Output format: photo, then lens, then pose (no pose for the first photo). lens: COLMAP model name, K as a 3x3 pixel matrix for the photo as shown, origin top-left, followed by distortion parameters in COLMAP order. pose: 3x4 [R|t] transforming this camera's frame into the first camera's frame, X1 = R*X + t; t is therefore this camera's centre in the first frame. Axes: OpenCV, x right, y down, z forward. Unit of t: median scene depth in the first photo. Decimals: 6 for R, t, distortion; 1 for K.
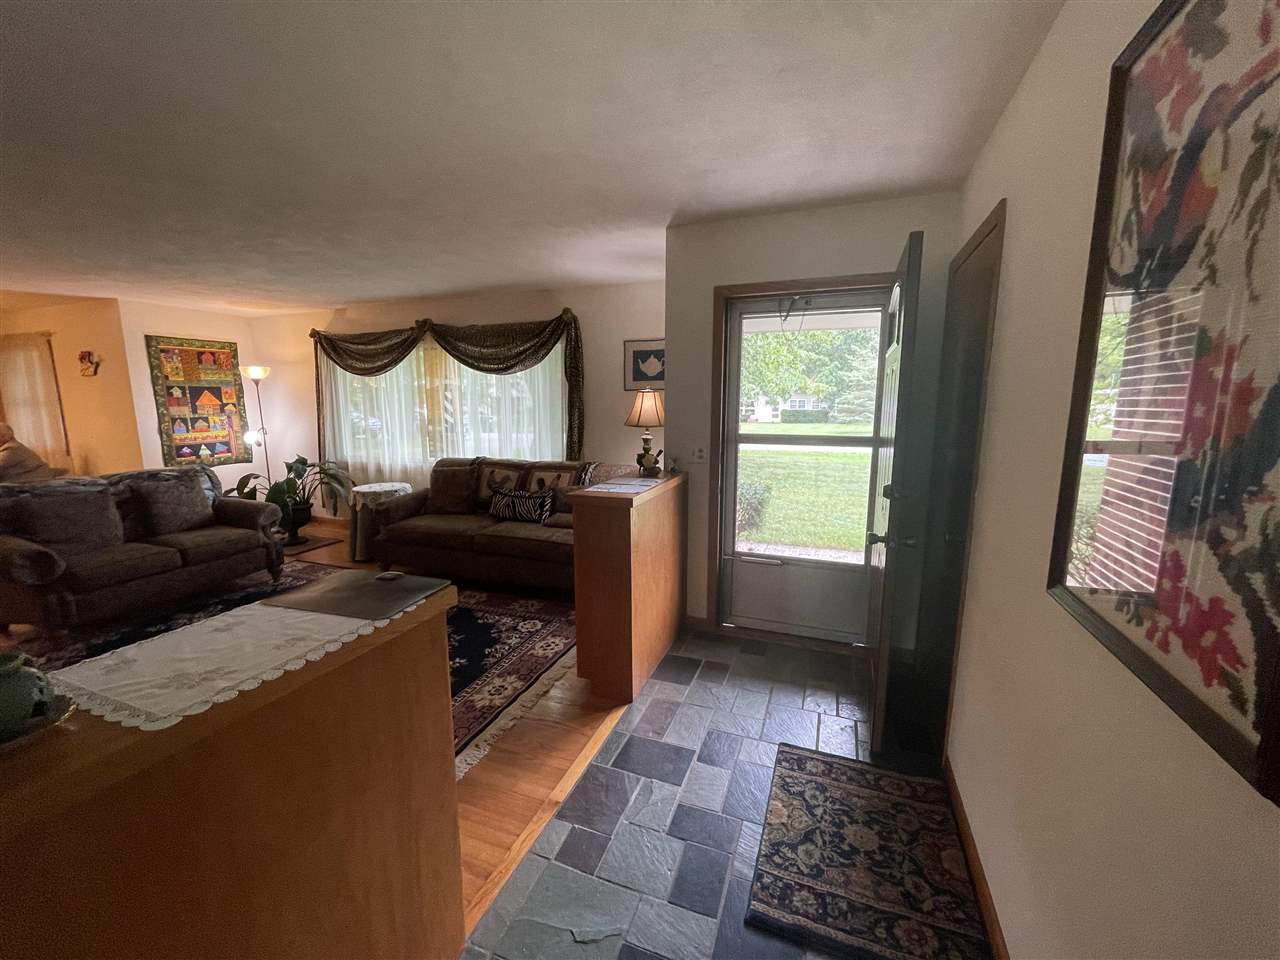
lens RADIAL K [[519.0, 0, 640.7], [0, 519.0, 483.4], [0, 0, 1]] dist [-0.004180, 0.001138]
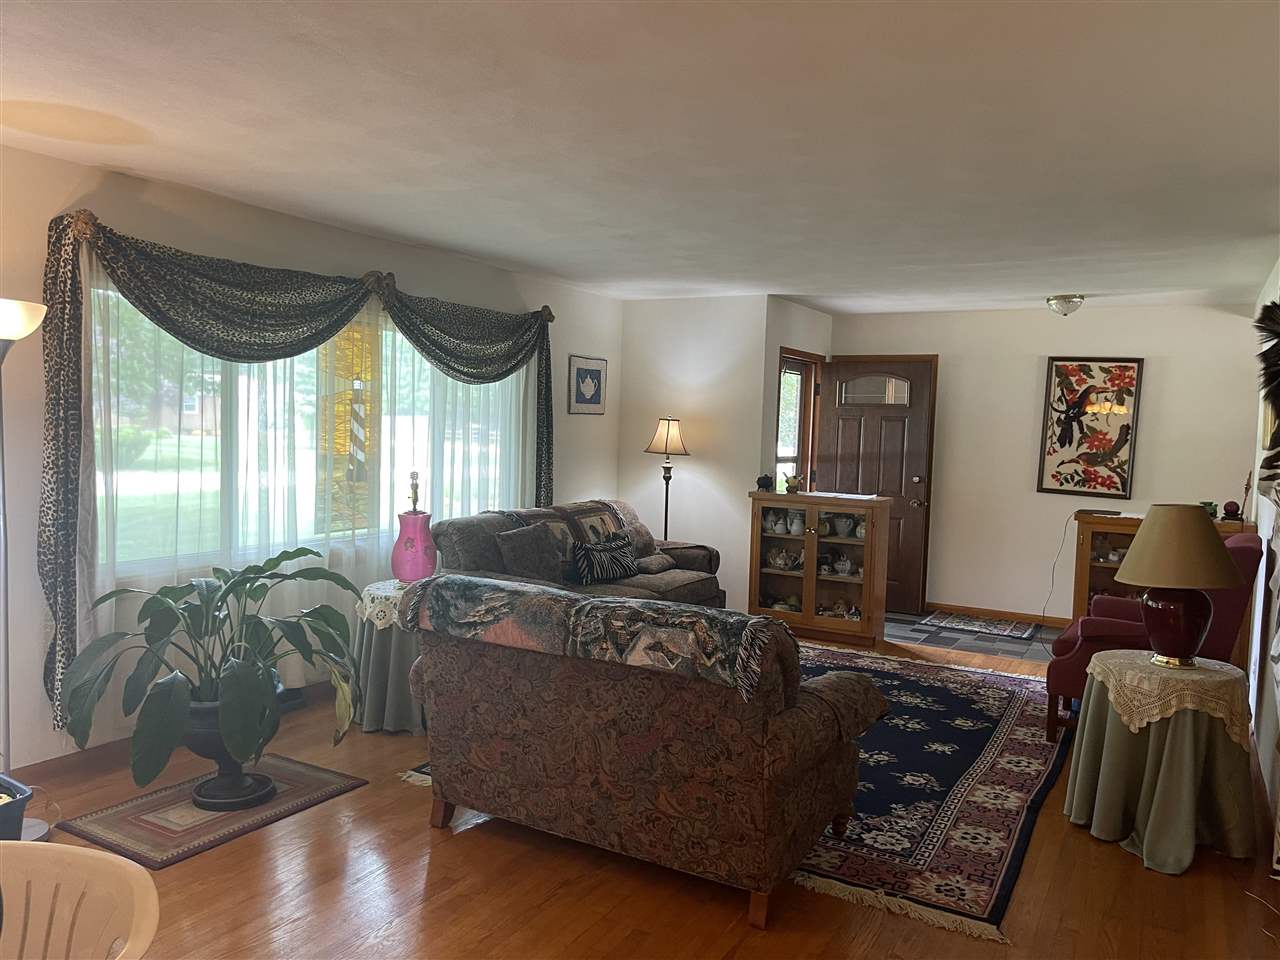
lens RADIAL K [[972.5, 0, 636.4], [0, 972.5, 483.7], [0, 0, 1]] dist [0.001054, 0.001134]
pose [[0.135939, -0.054018, 0.989243, -1.417791], [0.130243, 0.990821, 0.036206, -0.102418], [-0.982119, 0.123920, 0.141727, 0.635360]]
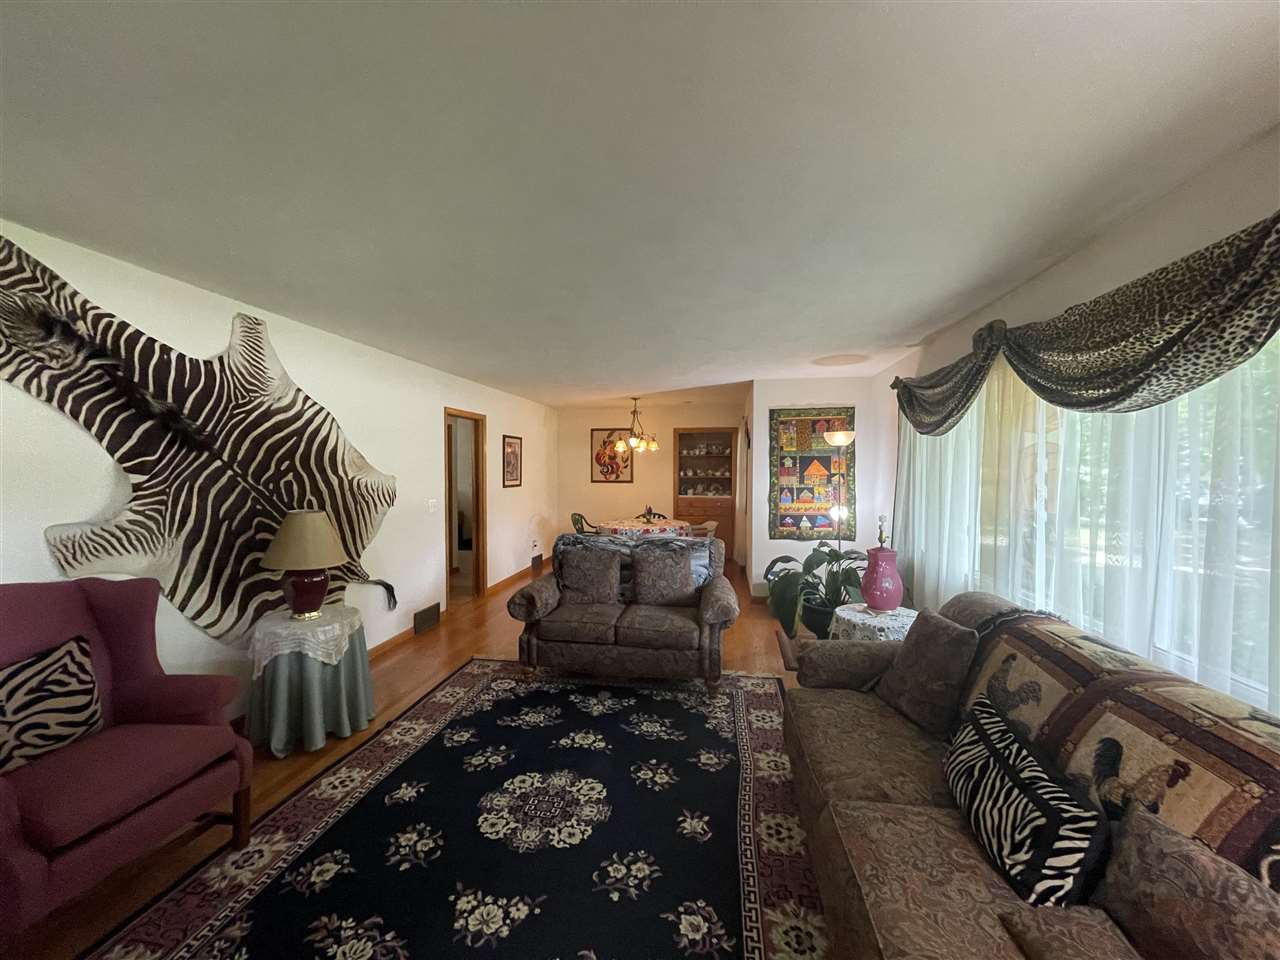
lens RADIAL K [[519.0, 0, 630.5], [0, 519.0, 480.8], [0, 0, 1]] dist [-0.004180, 0.001138]
pose [[0.193271, 0.027201, -0.980768, 0.035277], [-0.157895, 0.987449, -0.003729, -0.099167], [0.968357, 0.155579, 0.195140, 0.575406]]
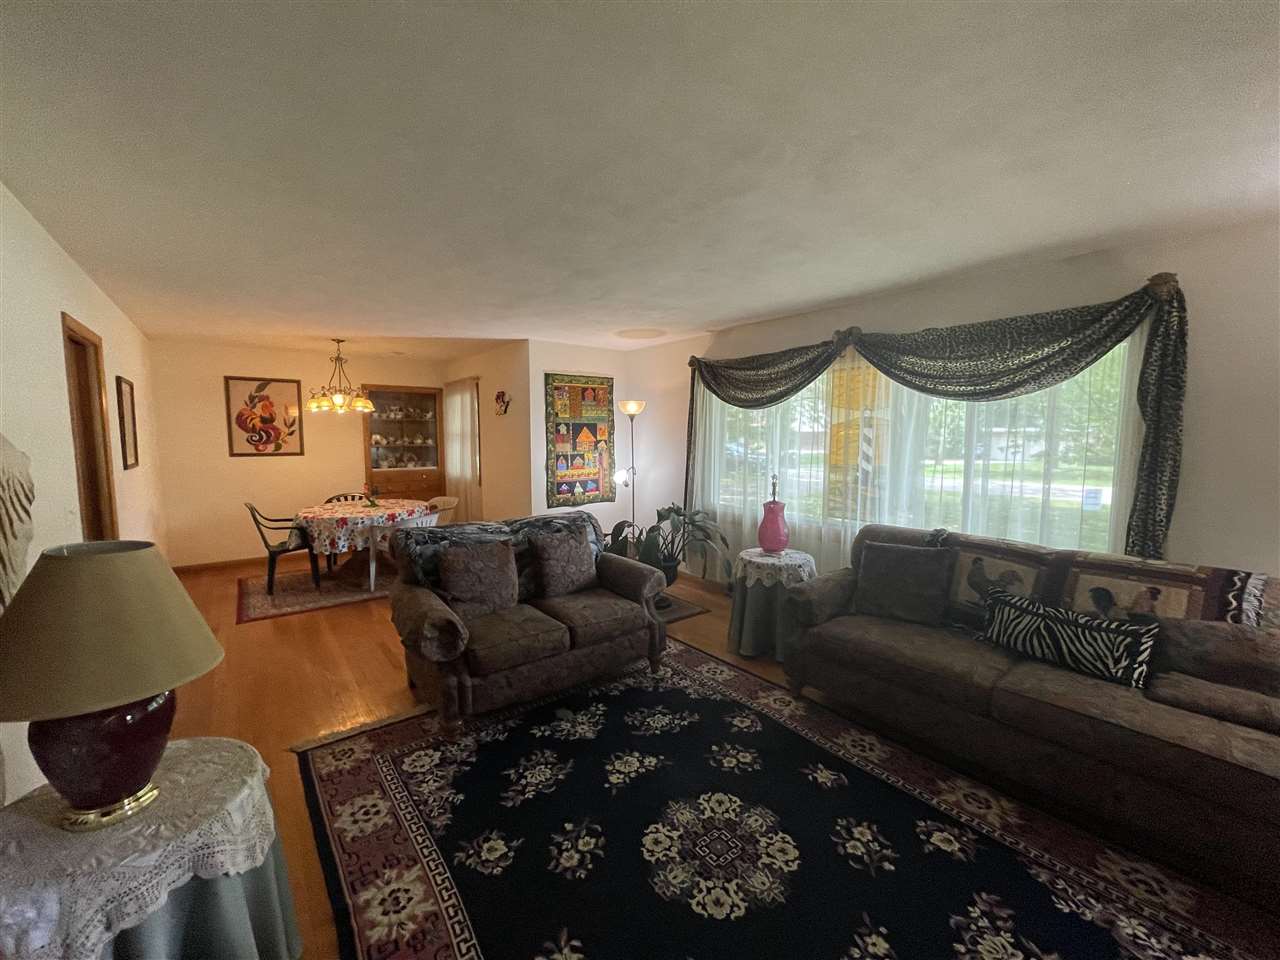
lens RADIAL K [[519.0, 0, 632.2], [0, 519.0, 480.6], [0, 0, 1]] dist [-0.004180, 0.001138]
pose [[0.854648, 0.049573, -0.516836, -0.296251], [-0.085726, 0.995242, -0.046298, -0.048079], [0.512082, 0.083875, 0.854832, 0.253891]]
